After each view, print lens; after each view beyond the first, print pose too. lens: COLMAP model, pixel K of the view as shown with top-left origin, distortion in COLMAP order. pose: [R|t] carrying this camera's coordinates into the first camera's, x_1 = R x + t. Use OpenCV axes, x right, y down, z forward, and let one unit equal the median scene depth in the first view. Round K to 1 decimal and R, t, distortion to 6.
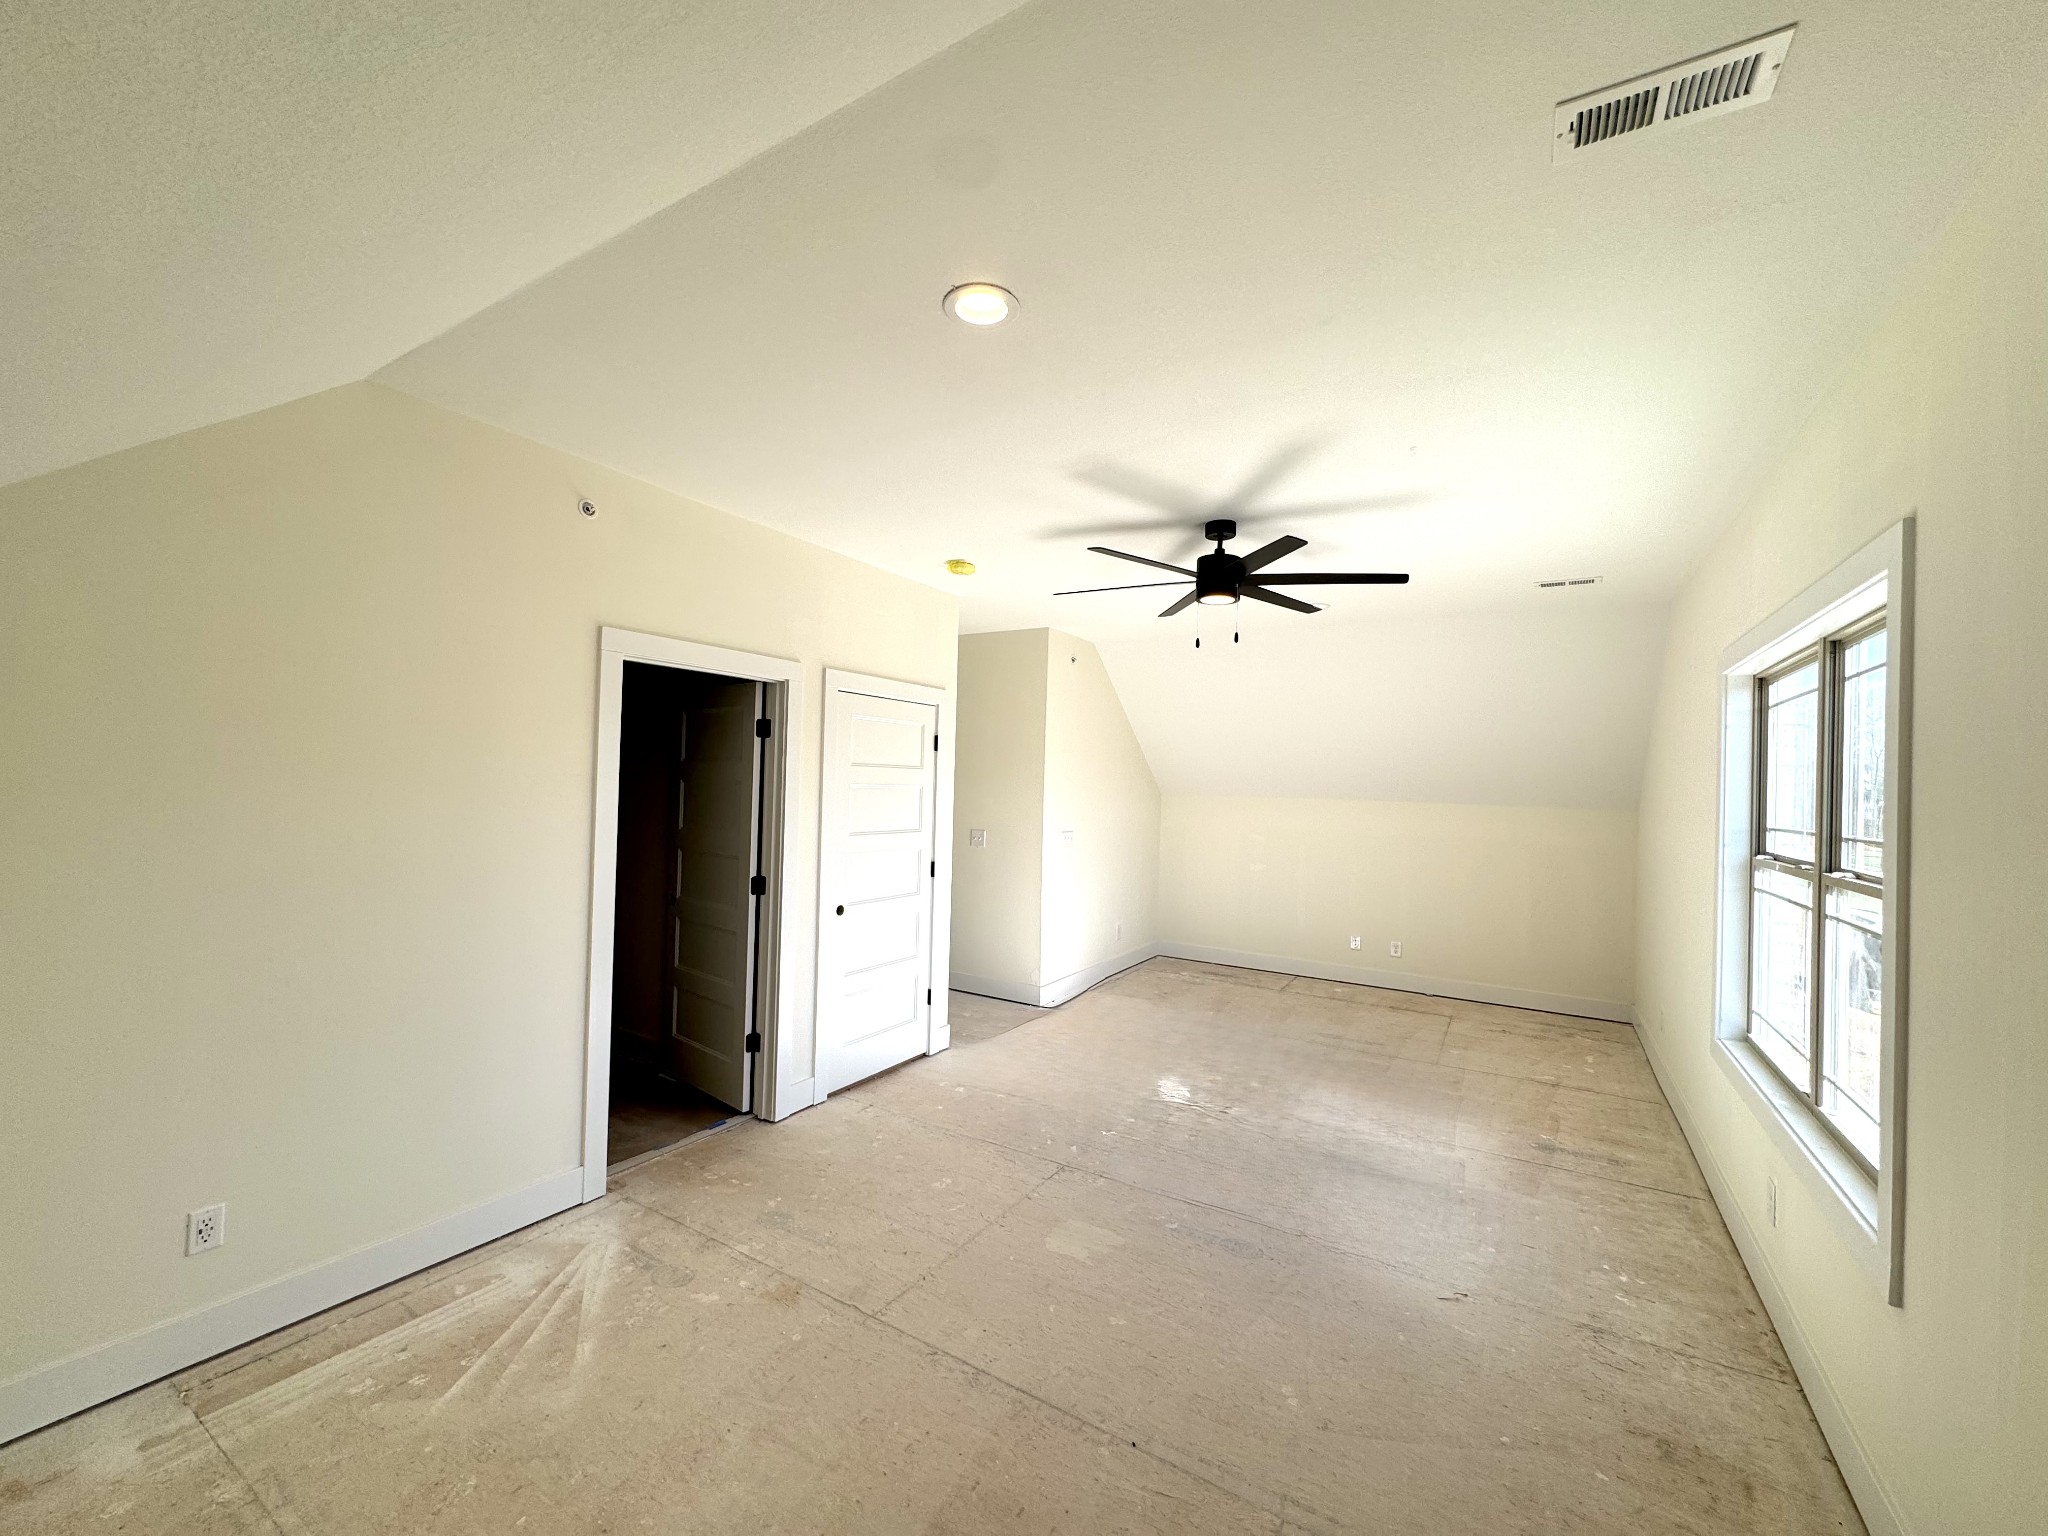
lens RADIAL K [[812.7, 0, 1023.1], [0, 812.7, 769.6], [0, 0, 1]] dist [-0.000951, 0.000342]
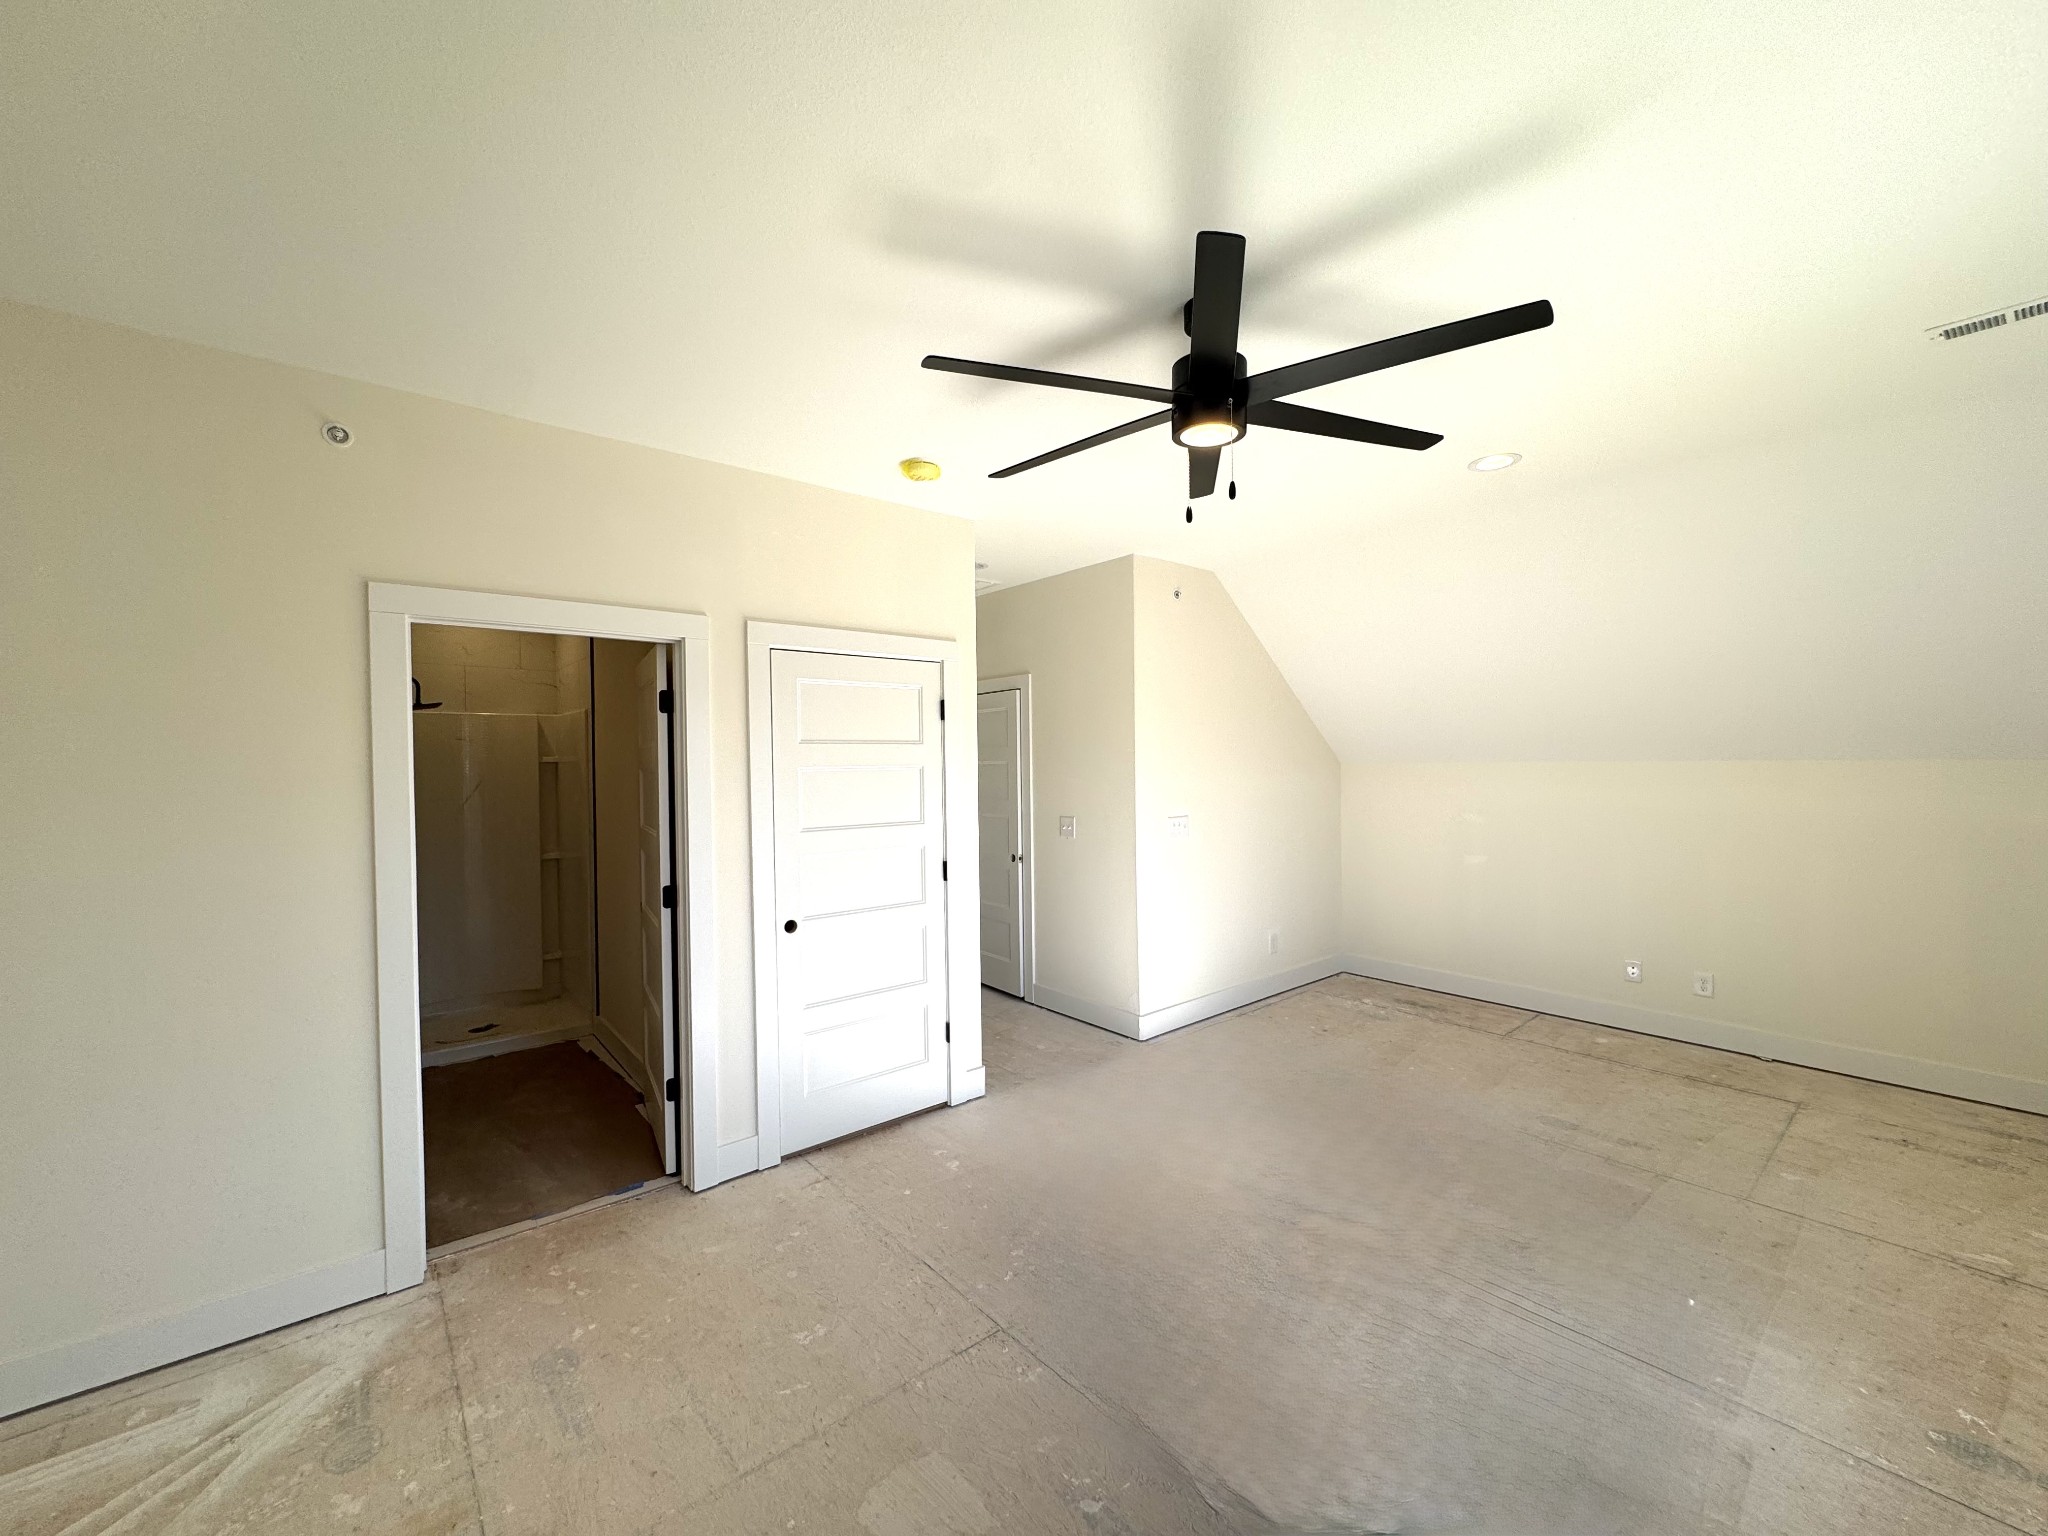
lens RADIAL K [[812.7, 0, 1023.9], [0, 812.7, 768.8], [0, 0, 1]] dist [-0.000951, 0.000342]
pose [[0.946185, -0.036857, -0.321521, 0.240167], [0.044324, 0.998890, 0.015933, 0.016642], [0.320577, -0.029326, 0.946768, 0.314949]]
